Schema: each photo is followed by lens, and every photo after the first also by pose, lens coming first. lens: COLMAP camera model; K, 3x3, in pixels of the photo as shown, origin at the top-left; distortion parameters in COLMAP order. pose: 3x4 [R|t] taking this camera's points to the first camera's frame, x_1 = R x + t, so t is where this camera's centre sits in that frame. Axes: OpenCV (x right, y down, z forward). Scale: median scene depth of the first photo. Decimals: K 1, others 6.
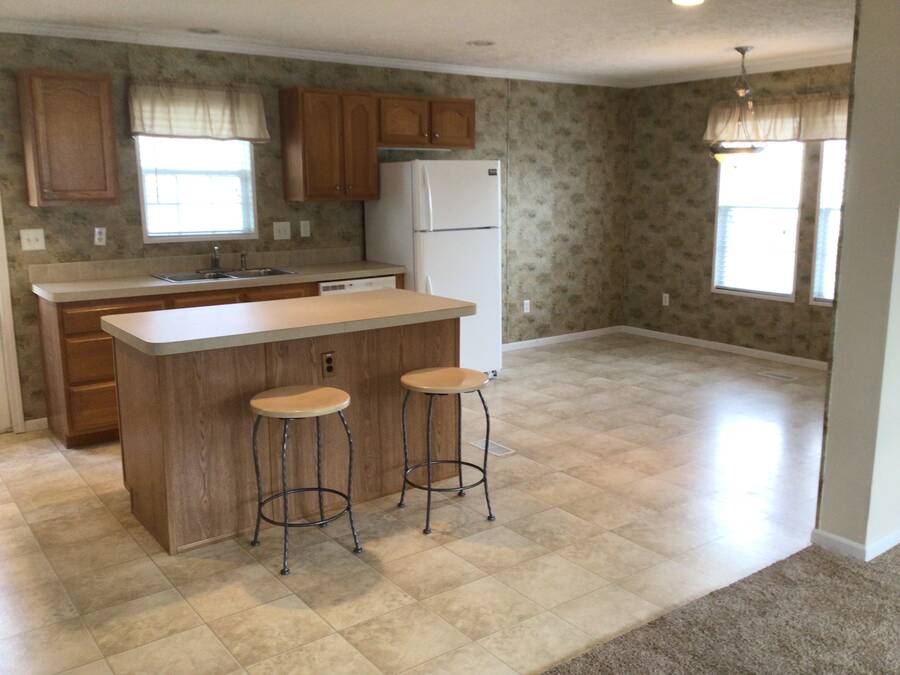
lens RADIAL K [[808.3, 0, 445.4], [0, 808.3, 339.2], [0, 0, 1]] dist [0.092649, -0.164513]
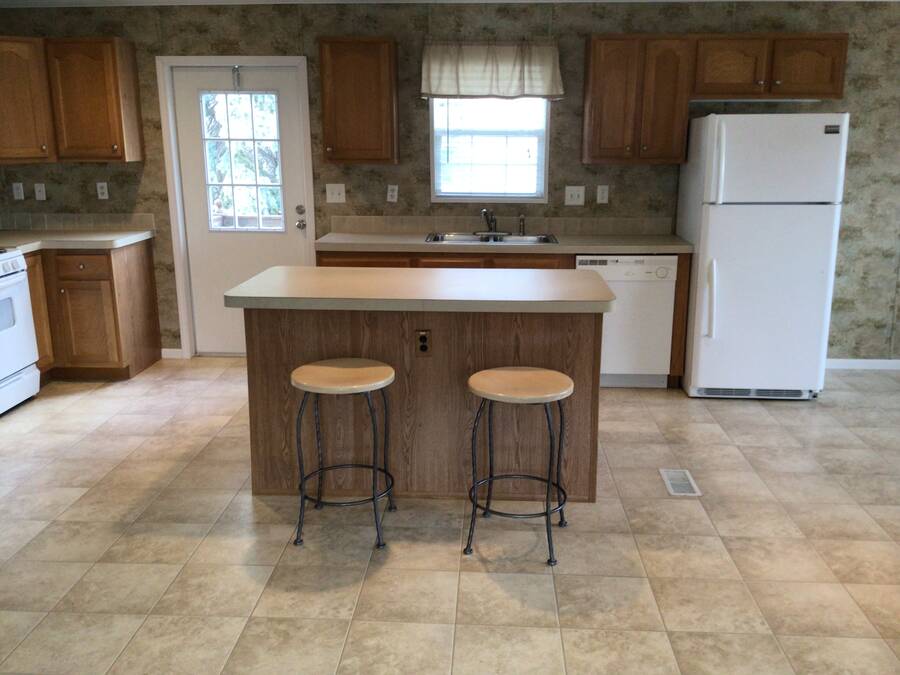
lens RADIAL K [[808.3, 0, 446.0], [0, 808.3, 339.9], [0, 0, 1]] dist [0.092649, -0.164513]
pose [[0.770880, 0.158673, -0.616901, 0.325230], [-0.128138, 0.987308, 0.093824, -0.045585], [0.623959, 0.006721, 0.781428, 0.218209]]
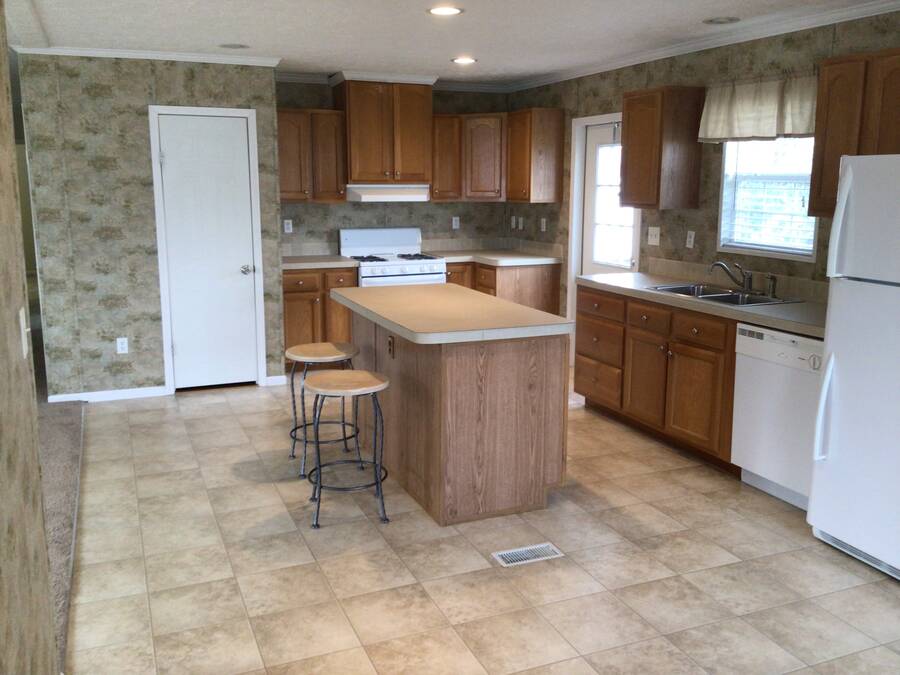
lens RADIAL K [[808.3, 0, 449.8], [0, 808.3, 338.5], [0, 0, 1]] dist [0.092649, -0.164513]
pose [[-0.234836, 0.191391, -0.953007, 0.683543], [-0.189464, 0.952607, 0.237998, -0.198636], [0.953392, 0.236451, -0.187445, 0.950423]]
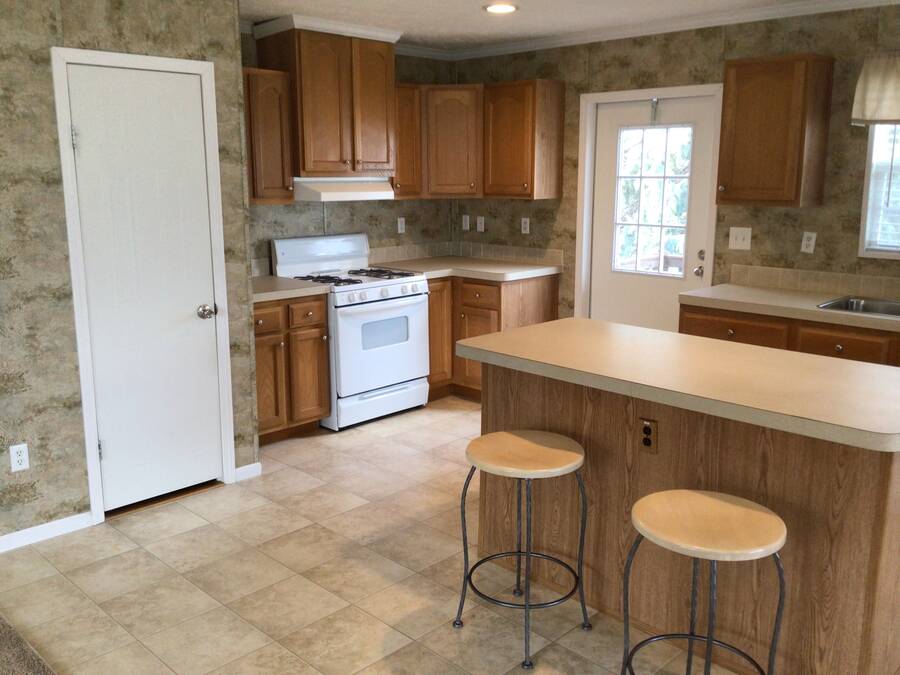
lens RADIAL K [[808.3, 0, 448.8], [0, 808.3, 335.9], [0, 0, 1]] dist [0.092649, -0.164513]
pose [[0.155166, 0.205369, -0.966306, 0.381921], [-0.192182, 0.965740, 0.174389, -0.110029], [0.969015, 0.158647, 0.189318, 0.493371]]
